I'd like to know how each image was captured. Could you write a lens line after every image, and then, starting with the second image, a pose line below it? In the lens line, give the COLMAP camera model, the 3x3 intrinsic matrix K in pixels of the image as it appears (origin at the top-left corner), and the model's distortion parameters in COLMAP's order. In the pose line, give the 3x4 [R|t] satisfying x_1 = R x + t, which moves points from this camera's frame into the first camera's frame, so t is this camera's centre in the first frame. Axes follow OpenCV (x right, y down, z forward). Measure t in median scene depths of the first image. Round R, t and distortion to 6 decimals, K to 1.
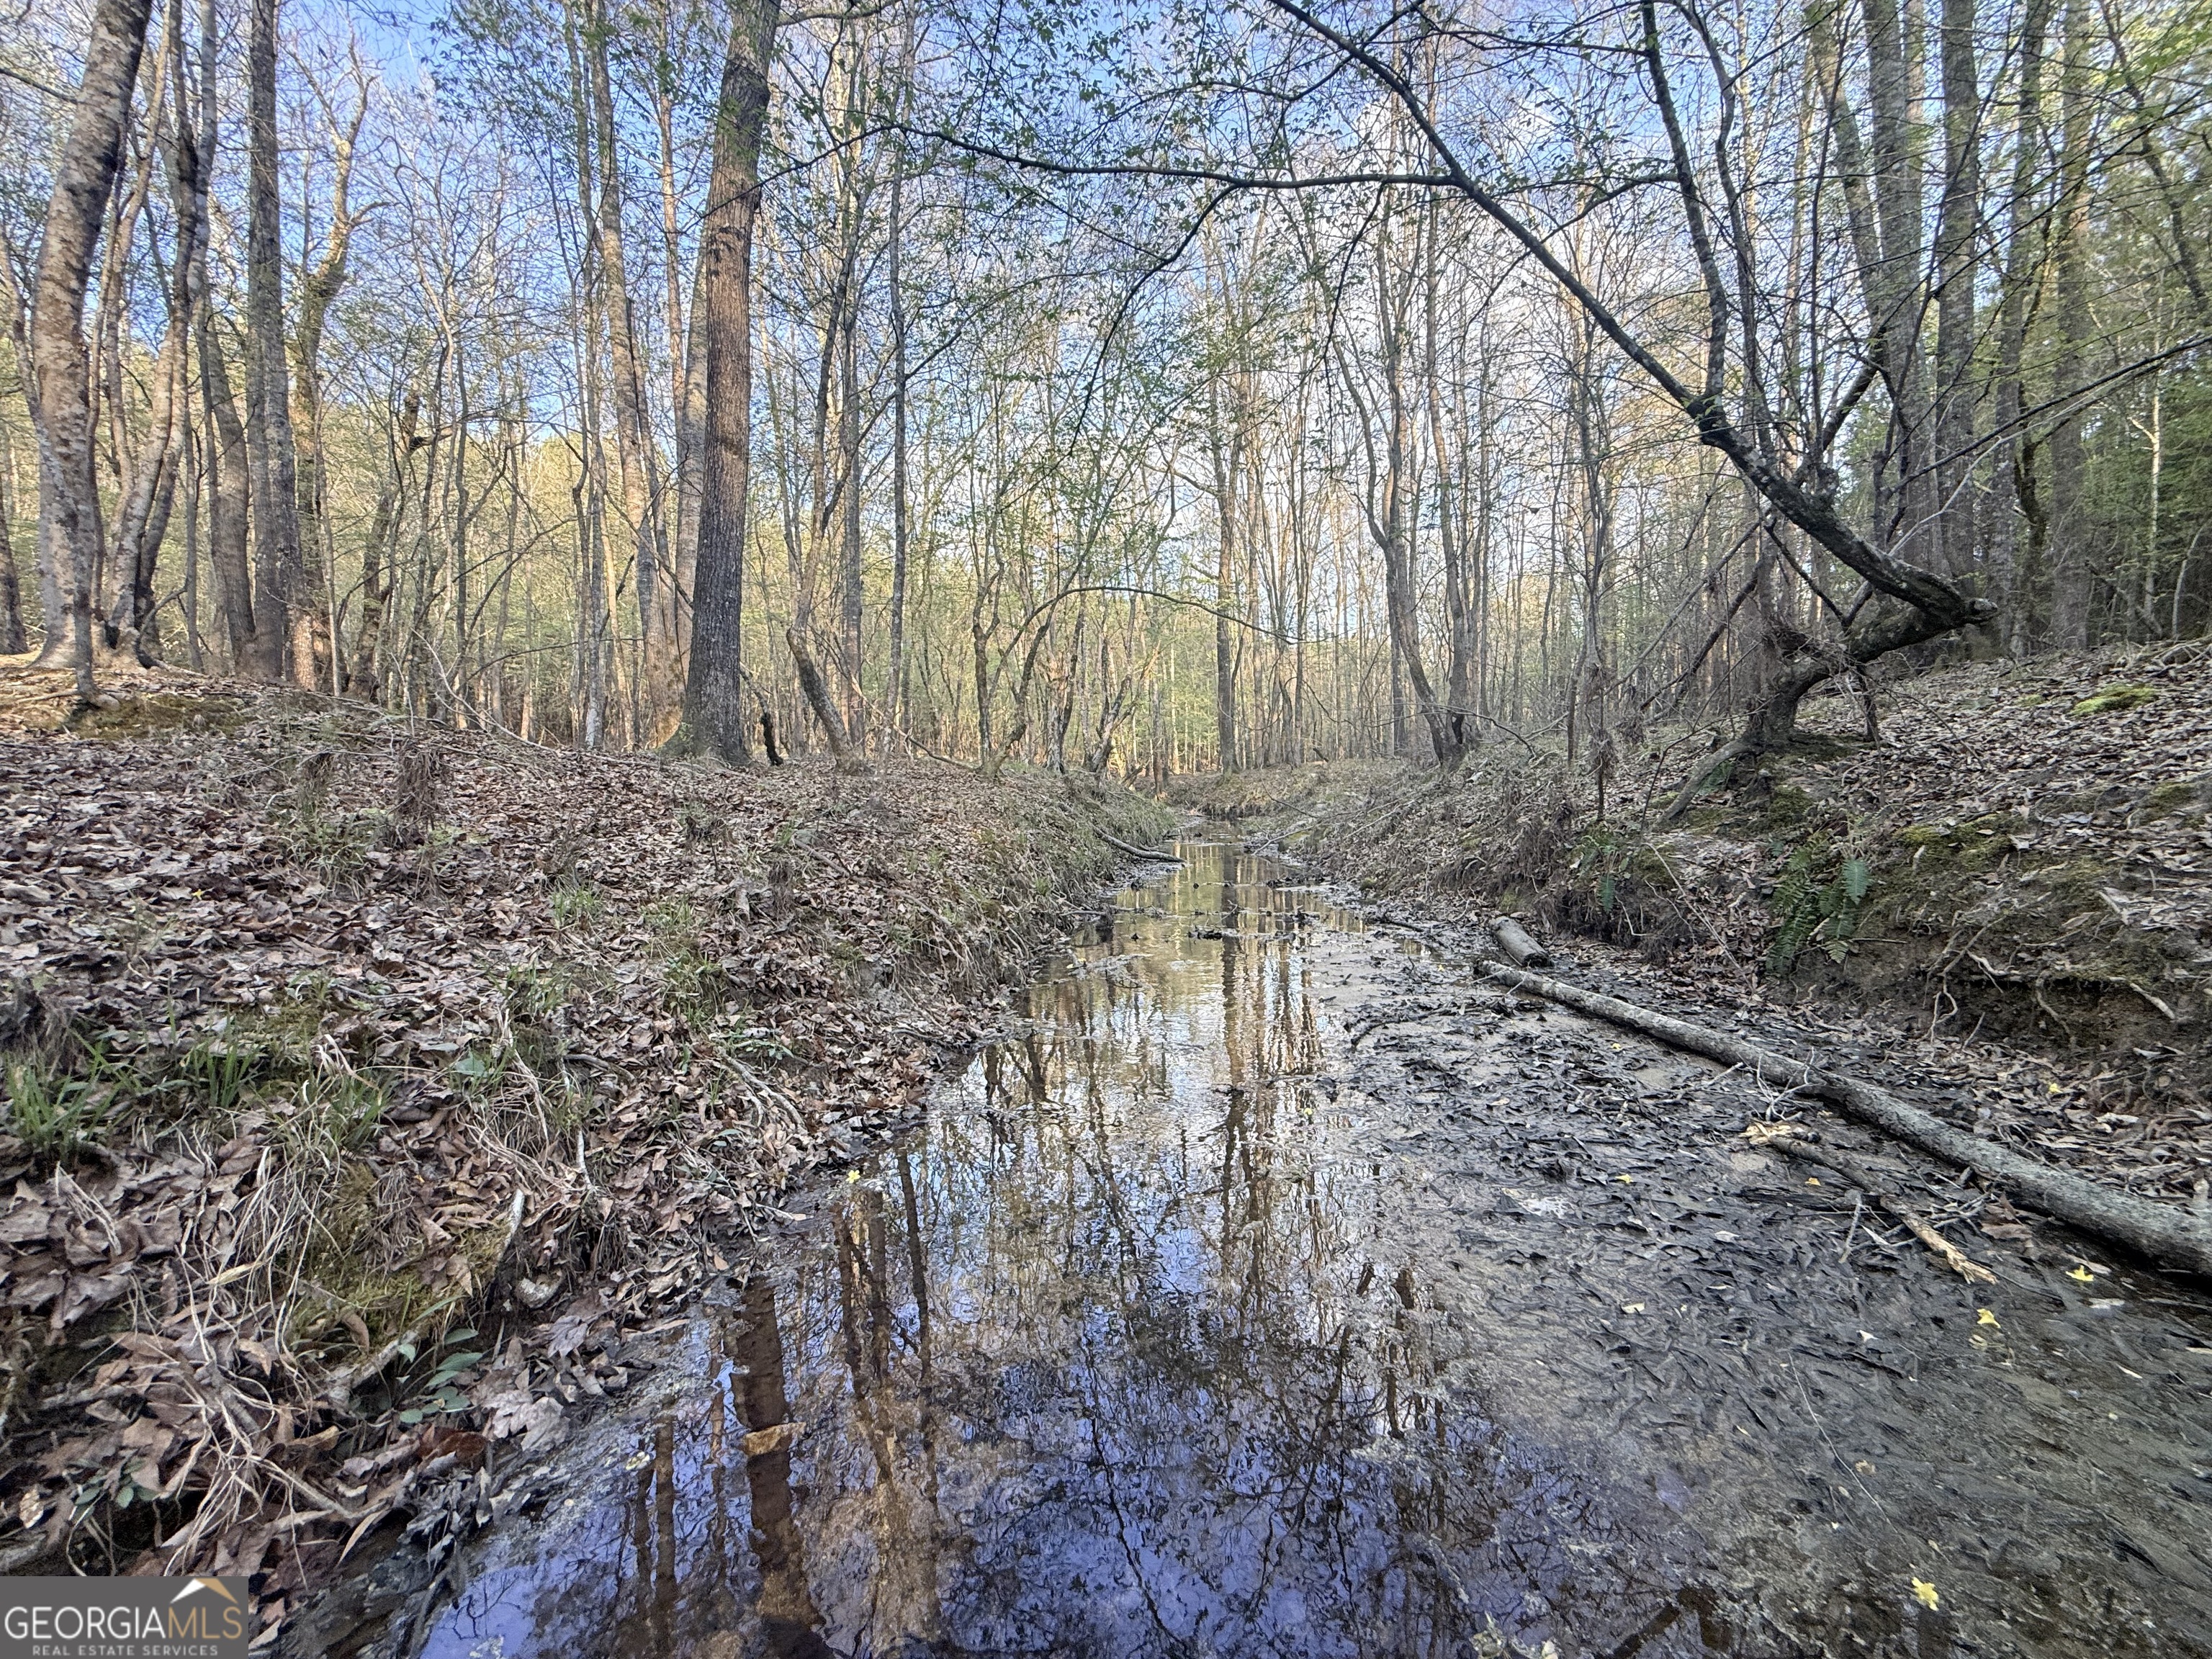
lens RADIAL K [[886.1, 0, 1099.1], [0, 886.1, 826.6], [0, 0, 1]] dist [0.002730, 0.000162]
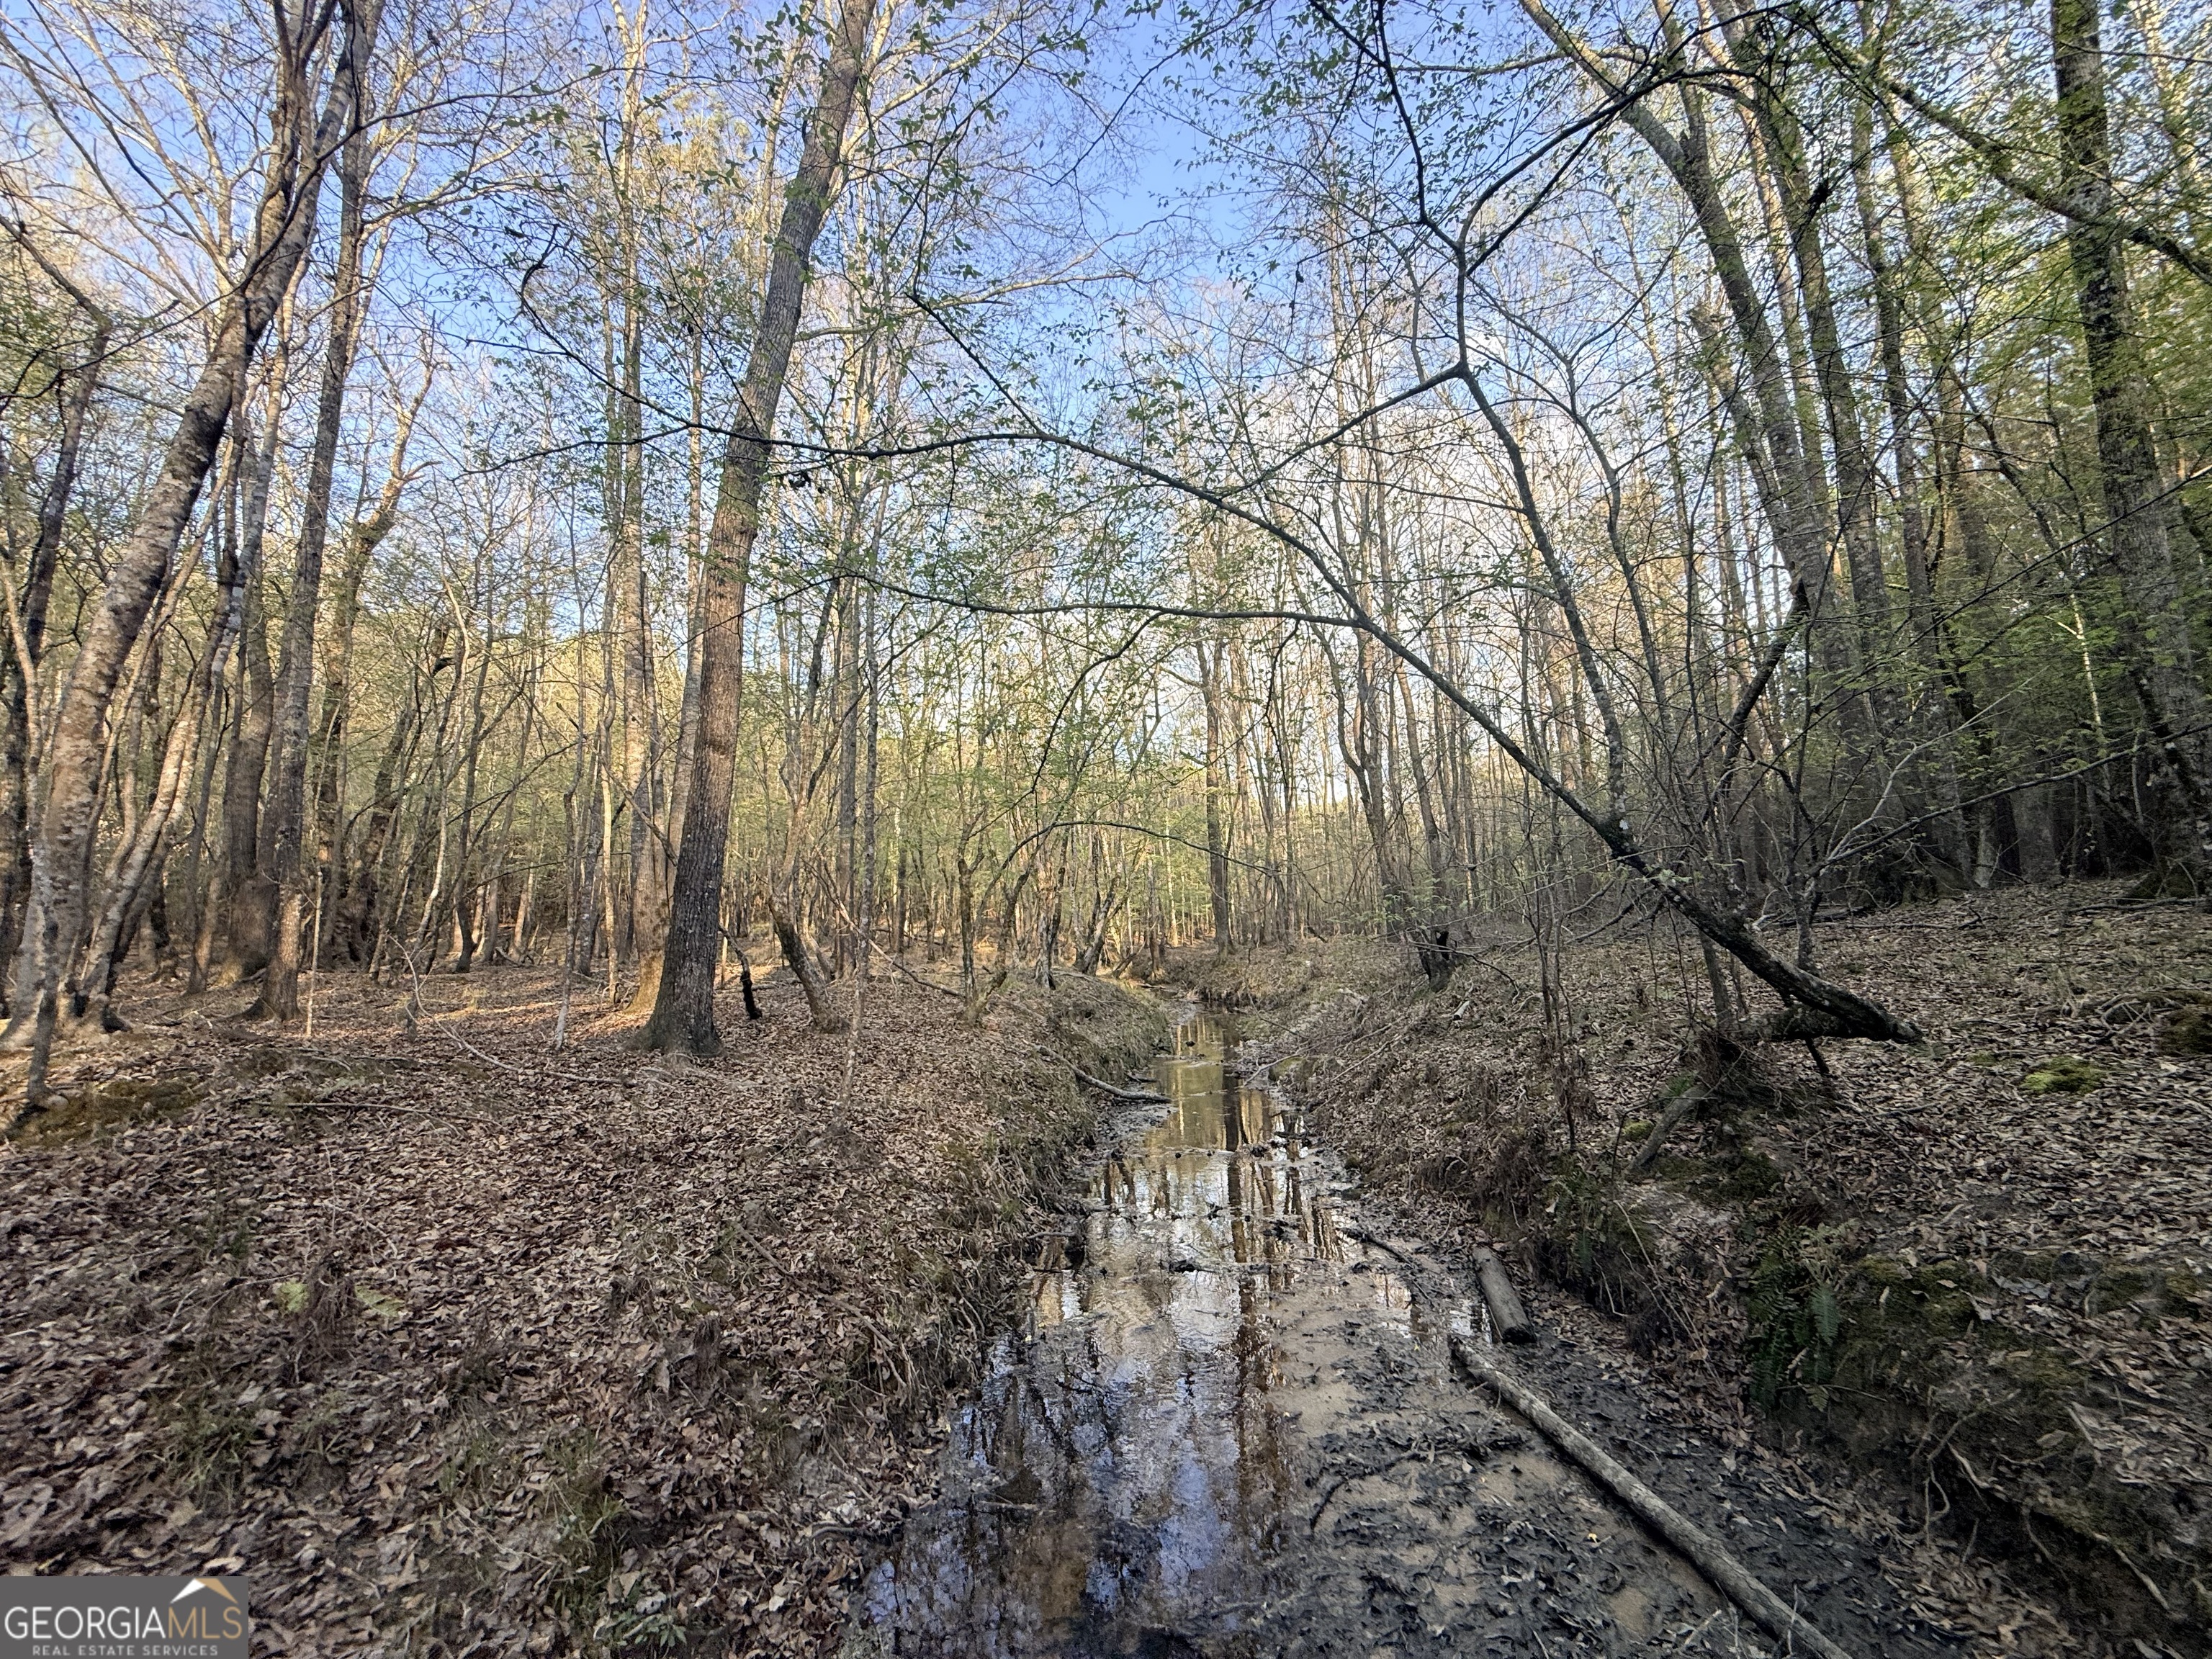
lens RADIAL K [[886.1, 0, 1099.1], [0, 886.1, 826.6], [0, 0, 1]] dist [0.002730, 0.000162]
pose [[0.999851, -0.017282, 0.000510, 0.053102], [0.017108, 0.984649, -0.173705, -0.222073], [0.002500, 0.173688, 0.984798, -0.030228]]
